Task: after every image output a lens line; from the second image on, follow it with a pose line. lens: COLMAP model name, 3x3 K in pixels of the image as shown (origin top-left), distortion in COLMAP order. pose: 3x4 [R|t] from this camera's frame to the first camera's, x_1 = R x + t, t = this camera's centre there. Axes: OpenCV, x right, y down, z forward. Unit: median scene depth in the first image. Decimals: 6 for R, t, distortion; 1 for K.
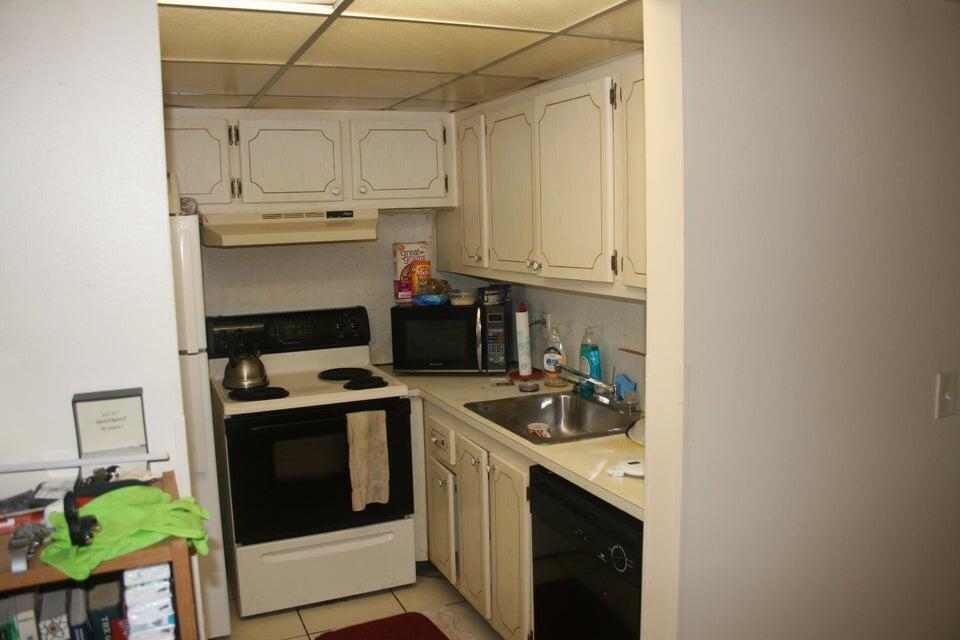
lens RADIAL K [[793.0, 0, 480.0], [0, 793.0, 320.0], [0, 0, 1]] dist [-0.157235, 0.006217]
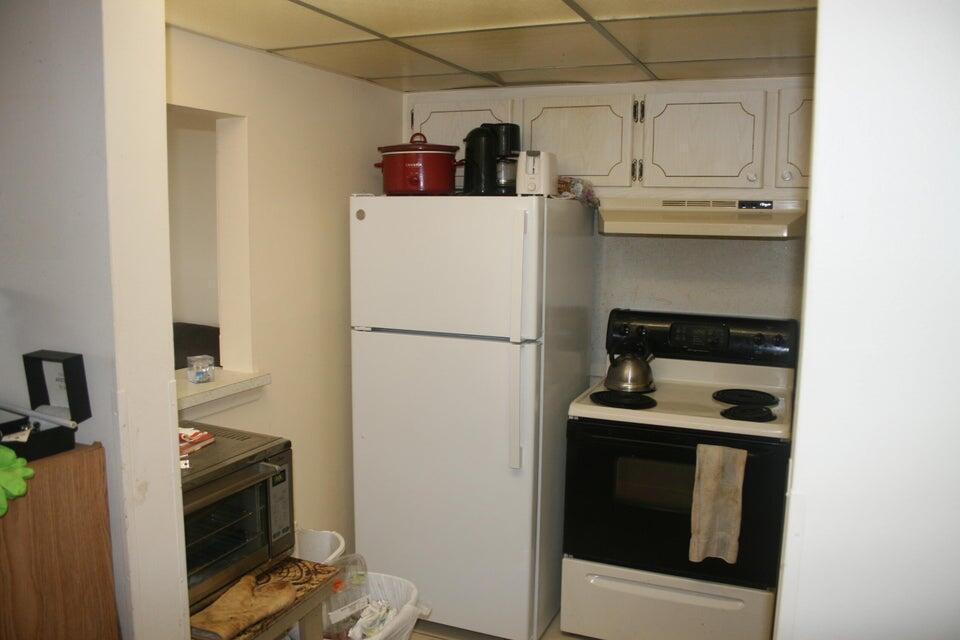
lens RADIAL K [[793.0, 0, 480.0], [0, 793.0, 320.0], [0, 0, 1]] dist [-0.157235, 0.006217]
pose [[0.666794, 0.128487, -0.734083, 0.253051], [-0.117137, 0.990851, 0.067029, -0.037269], [0.735979, 0.041293, 0.675744, 0.259611]]
